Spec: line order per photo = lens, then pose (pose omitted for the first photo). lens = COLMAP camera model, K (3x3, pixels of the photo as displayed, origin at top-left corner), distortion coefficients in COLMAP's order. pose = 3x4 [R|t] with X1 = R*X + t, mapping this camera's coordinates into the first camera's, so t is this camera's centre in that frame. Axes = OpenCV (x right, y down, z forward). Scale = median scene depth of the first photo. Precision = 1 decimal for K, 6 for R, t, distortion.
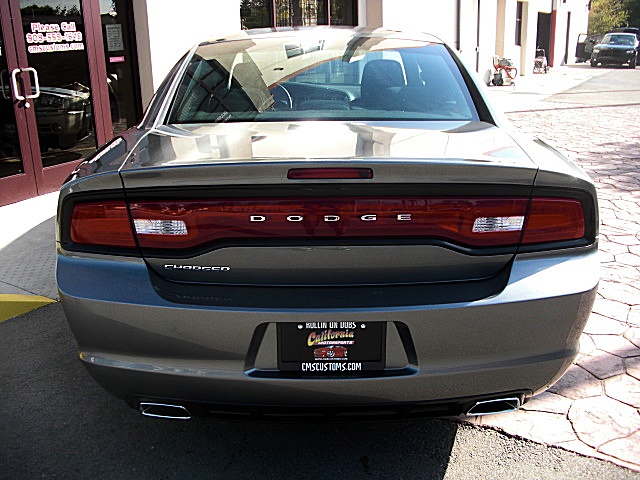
lens RADIAL K [[623.4, 0, 320.0], [0, 623.4, 240.0], [0, 0, 1]] dist [-0.205319, 0.175290]
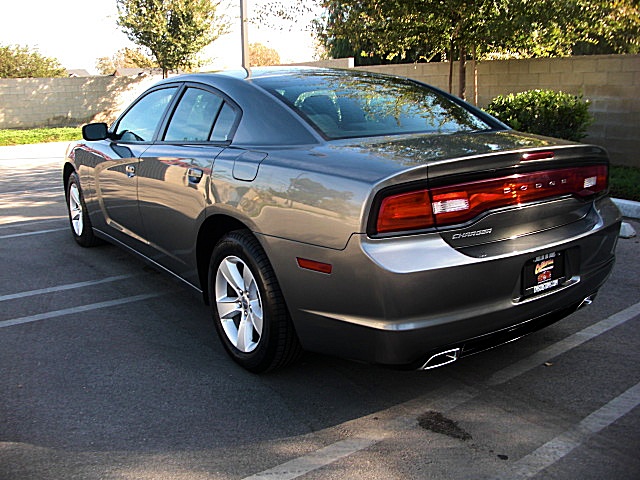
lens RADIAL K [[623.4, 0, 320.0], [0, 623.4, 240.0], [0, 0, 1]] dist [-0.205319, 0.175290]
pose [[0.822314, -0.147709, 0.549528, -1.217670], [0.185969, 0.982453, -0.014208, 0.016585], [-0.537787, 0.113879, 0.835354, 0.060186]]
